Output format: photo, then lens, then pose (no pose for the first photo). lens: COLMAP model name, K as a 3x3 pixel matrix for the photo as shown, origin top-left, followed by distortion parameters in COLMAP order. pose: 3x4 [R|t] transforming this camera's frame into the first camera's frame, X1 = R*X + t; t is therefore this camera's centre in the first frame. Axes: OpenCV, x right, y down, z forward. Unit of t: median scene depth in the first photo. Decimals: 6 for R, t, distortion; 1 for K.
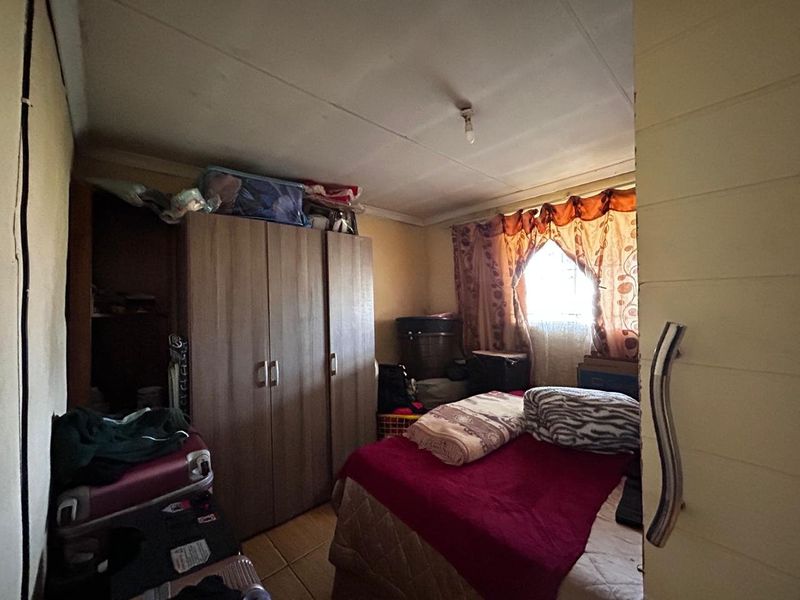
lens RADIAL K [[321.0, 0, 399.5], [0, 321.0, 299.8], [0, 0, 1]] dist [-0.004996, 0.000233]
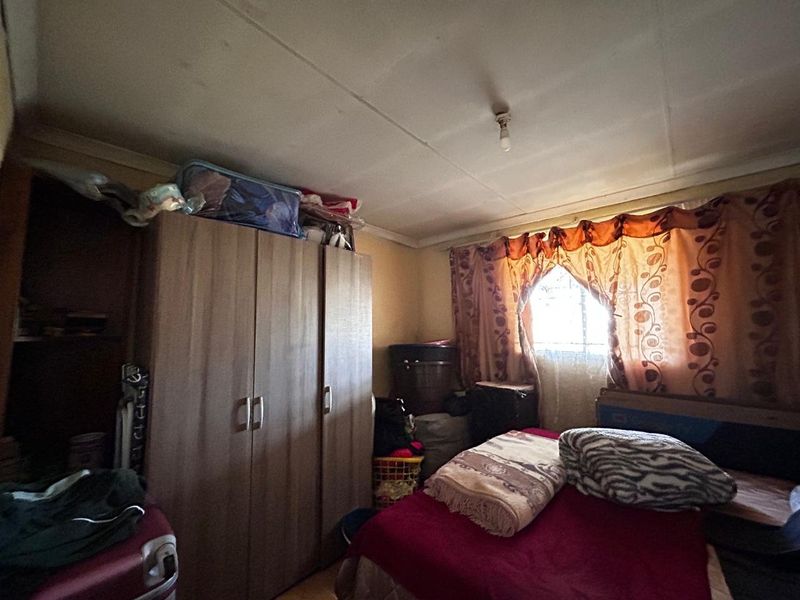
lens RADIAL K [[321.0, 0, 400.3], [0, 321.0, 299.7], [0, 0, 1]] dist [-0.004996, 0.000233]
pose [[0.994957, 0.024858, 0.097178, -0.113376], [-0.017175, 0.996718, -0.079112, 0.001036], [-0.098825, 0.077044, 0.992118, 0.131906]]
